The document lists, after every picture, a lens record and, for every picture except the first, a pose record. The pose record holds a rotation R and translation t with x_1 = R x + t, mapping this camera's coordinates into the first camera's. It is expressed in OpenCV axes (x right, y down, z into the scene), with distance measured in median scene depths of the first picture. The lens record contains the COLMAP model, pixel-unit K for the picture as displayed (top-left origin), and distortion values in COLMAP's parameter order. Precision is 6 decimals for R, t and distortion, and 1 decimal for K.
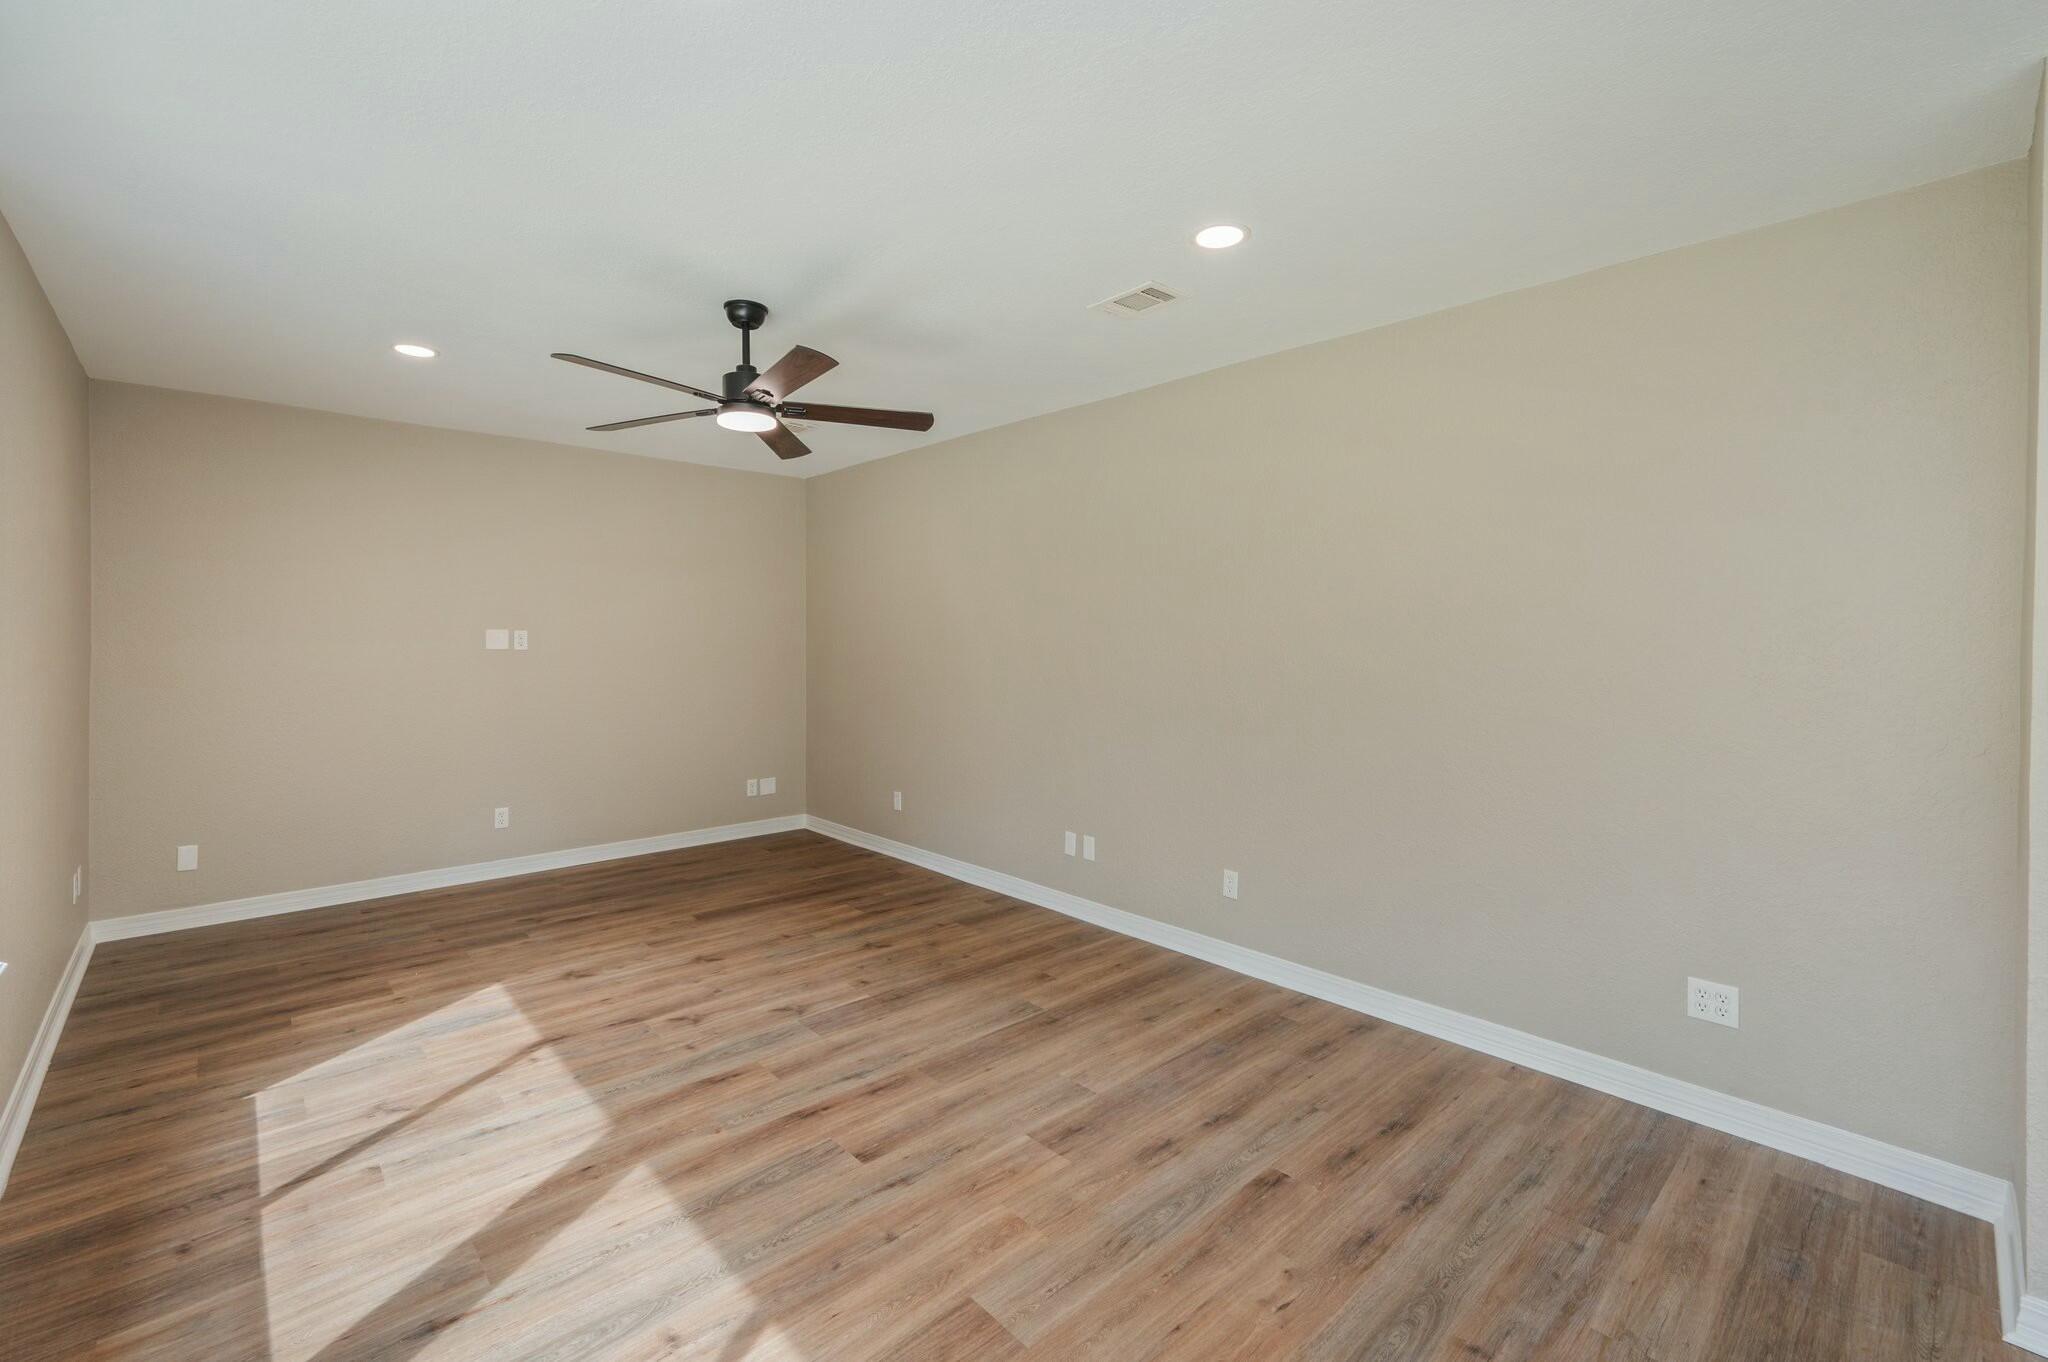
lens RADIAL K [[880.2, 0, 1004.8], [0, 880.2, 643.3], [0, 0, 1]] dist [-0.002712, -0.001138]
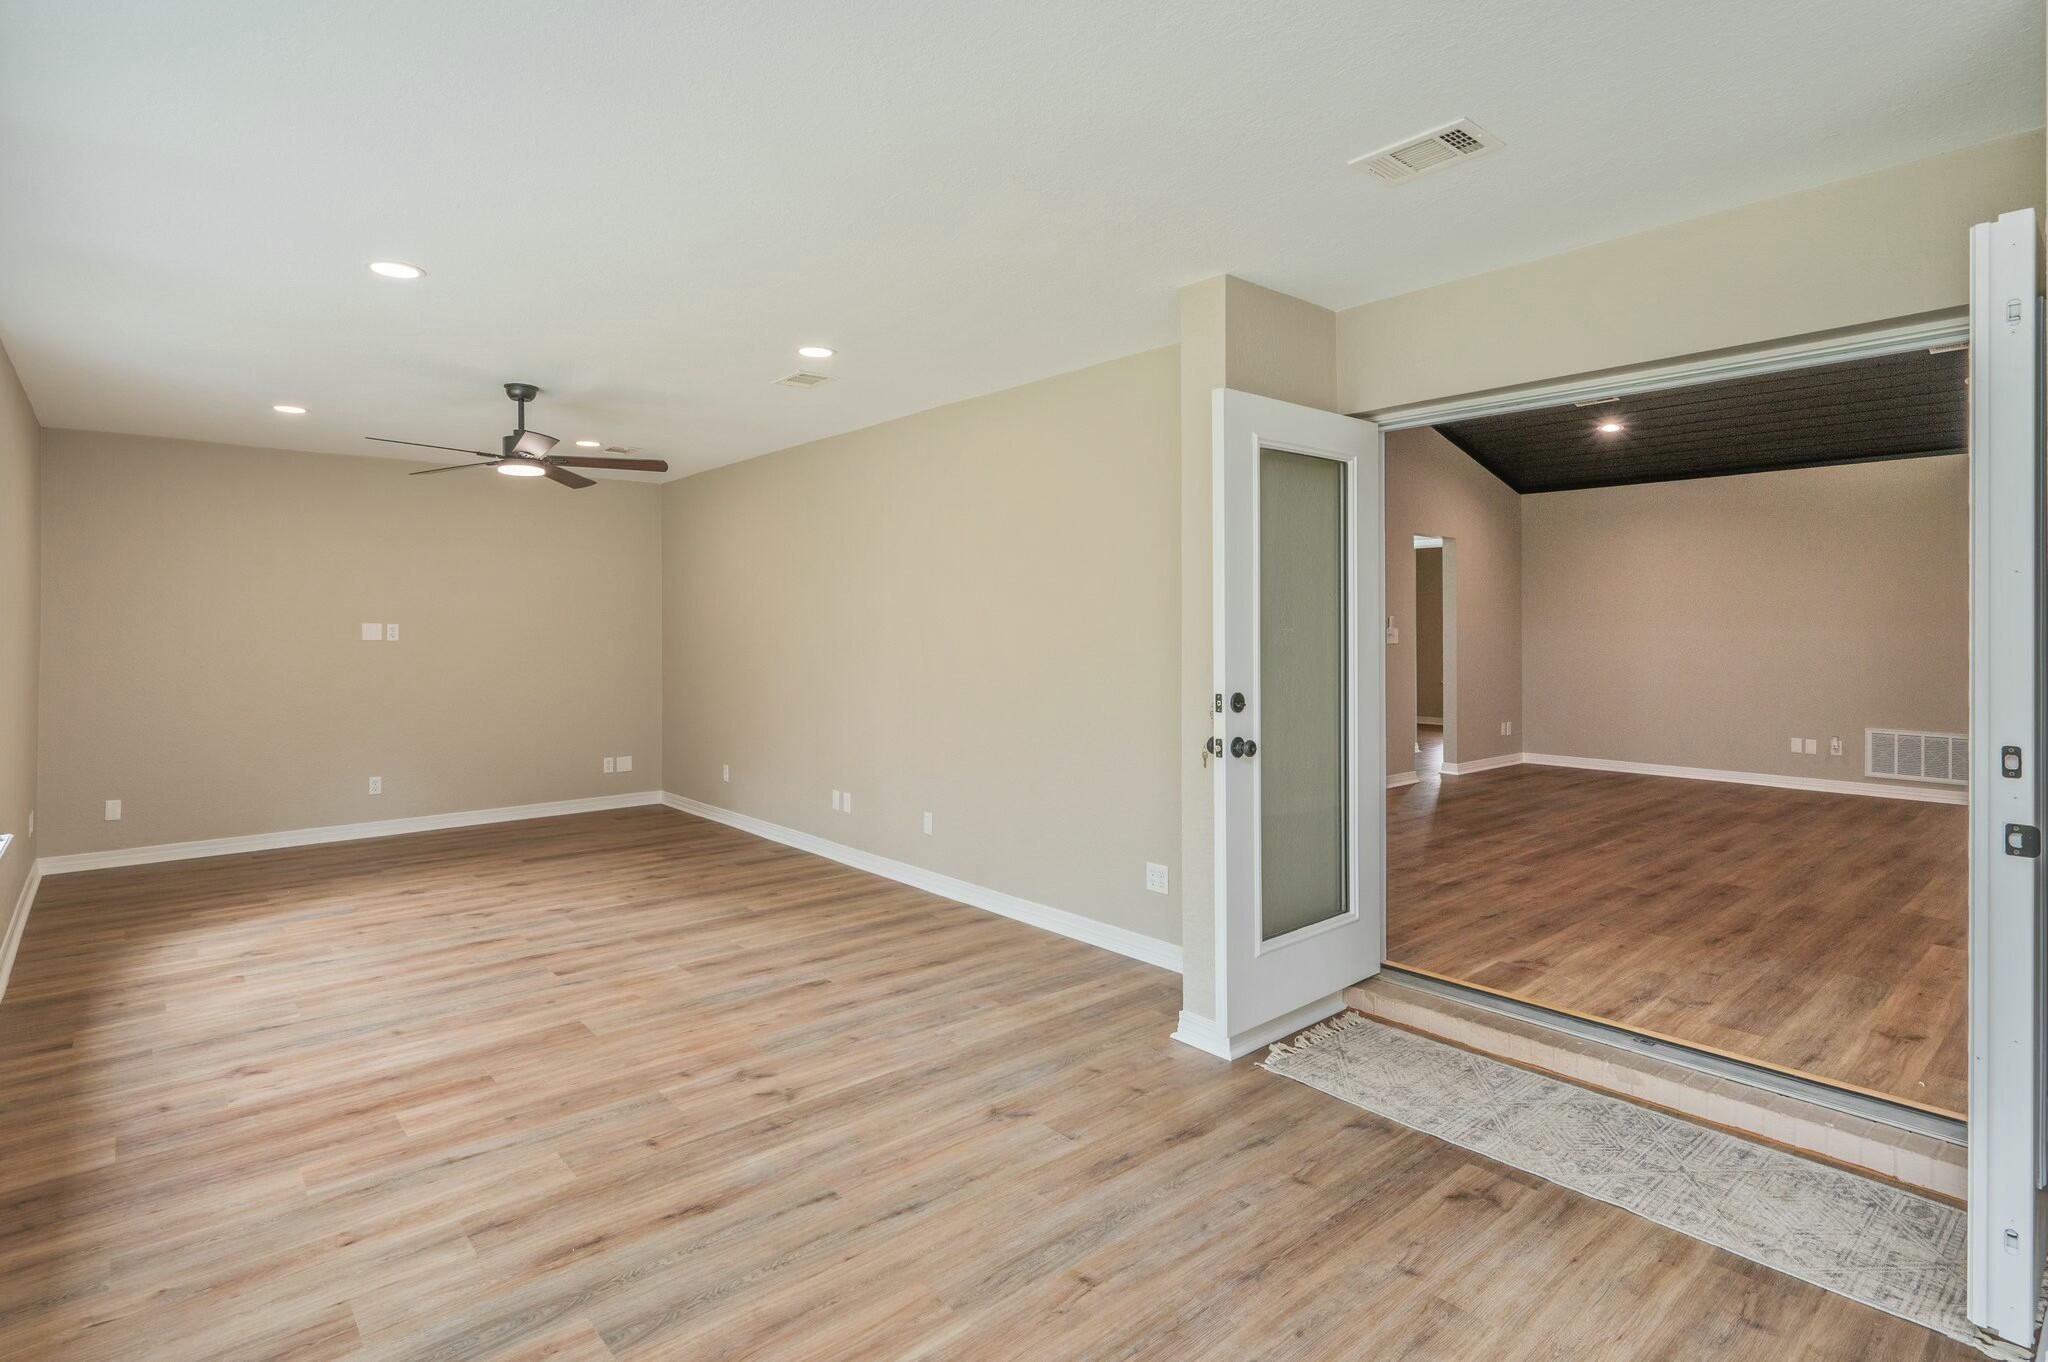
lens RADIAL K [[1040.2, 0, 1026.7], [0, 1040.2, 619.1], [0, 0, 1]] dist [-0.011684, 0.000062]
pose [[0.999868, -0.005543, -0.015257, 0.484167], [0.005304, 0.999864, -0.015641, 0.007464], [0.015342, 0.015558, 0.999761, -0.557159]]
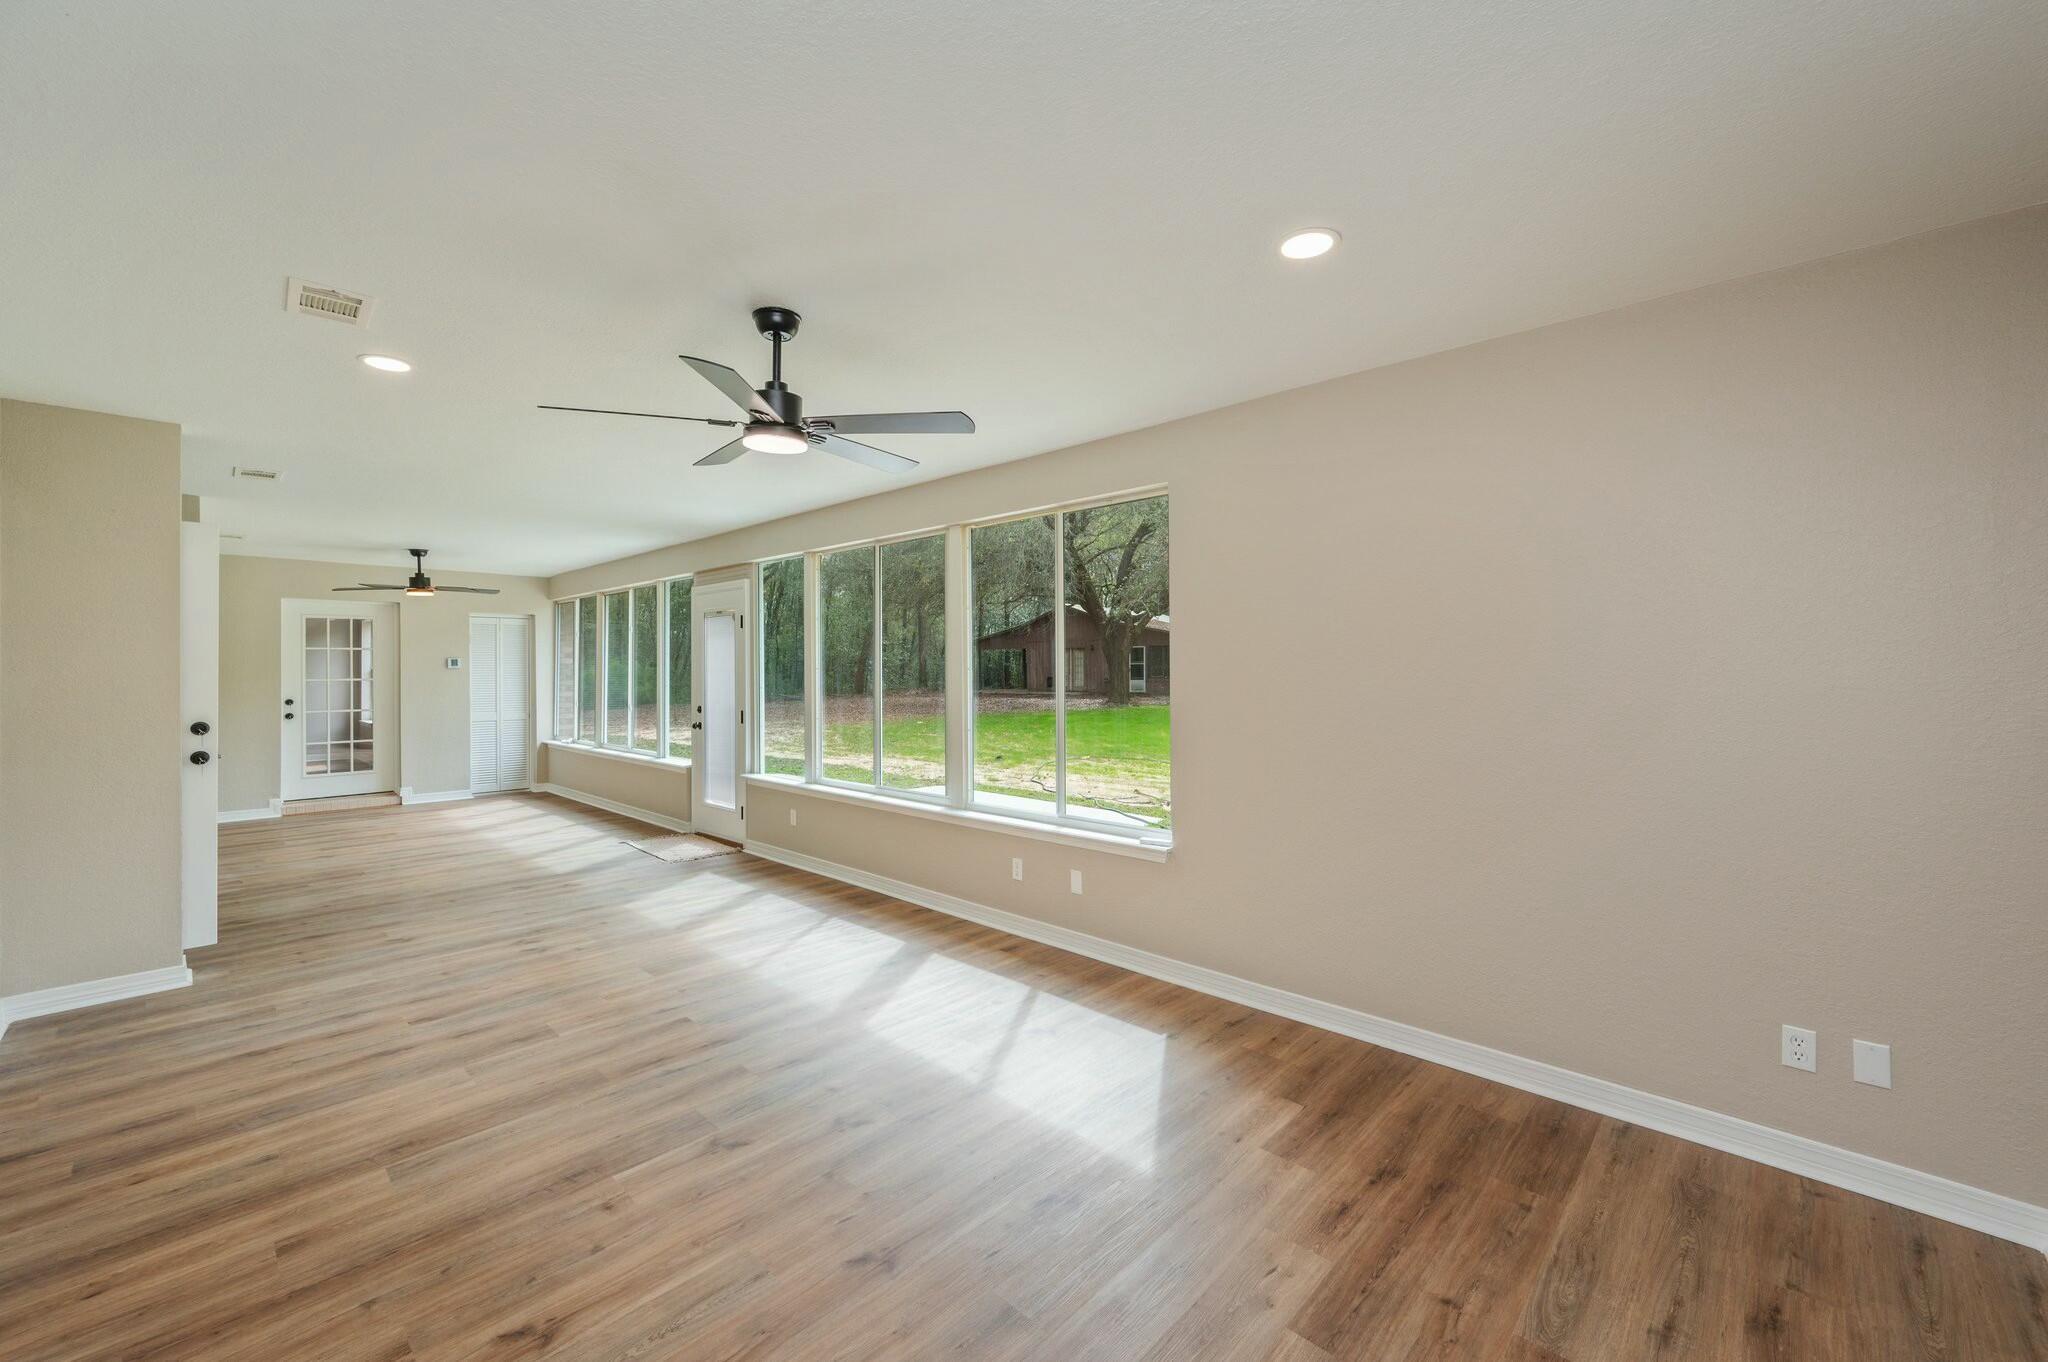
lens RADIAL K [[814.3, 0, 1018.8], [0, 814.3, 669.2], [0, 0, 1]] dist [0.000079, 0.000107]
pose [[-0.997275, 0.001136, -0.073768, -0.456961], [0.000439, 0.999955, 0.009462, -0.023801], [0.073775, 0.009404, -0.997231, 1.763465]]
